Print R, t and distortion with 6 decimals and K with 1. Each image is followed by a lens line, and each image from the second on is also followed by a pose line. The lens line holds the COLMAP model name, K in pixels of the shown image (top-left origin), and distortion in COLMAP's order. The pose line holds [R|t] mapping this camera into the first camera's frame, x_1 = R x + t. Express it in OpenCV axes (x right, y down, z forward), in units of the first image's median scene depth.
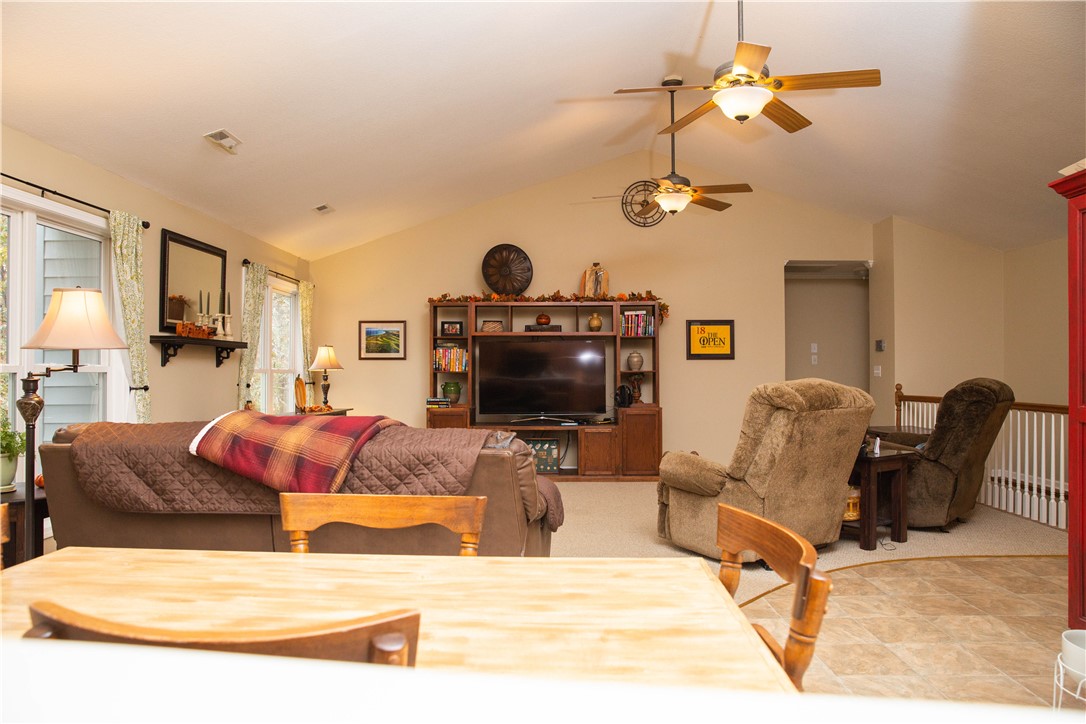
lens RADIAL K [[760.9, 0, 546.2], [0, 760.9, 359.3], [0, 0, 1]] dist [-0.091042, 0.054249]
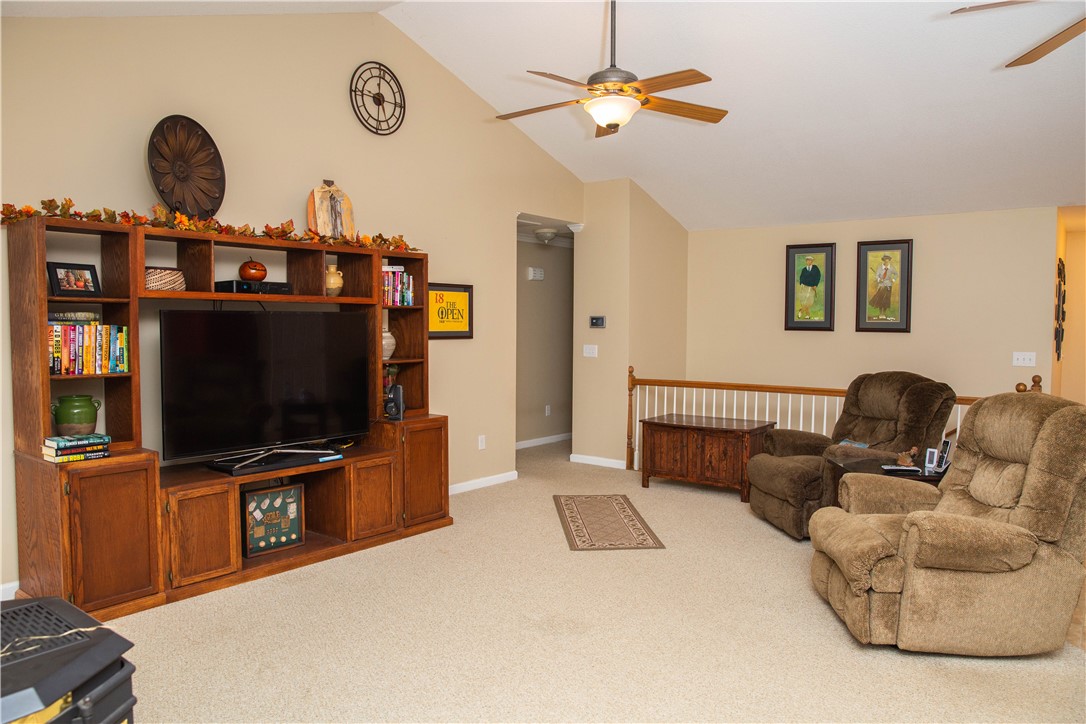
lens RADIAL K [[760.9, 0, 541.5], [0, 760.9, 363.5], [0, 0, 1]] dist [-0.091042, 0.054249]
pose [[0.614943, -0.035388, 0.787777, -0.304275], [-0.017882, 0.998110, 0.058796, -0.021343], [-0.788369, -0.050243, 0.613148, 0.504685]]
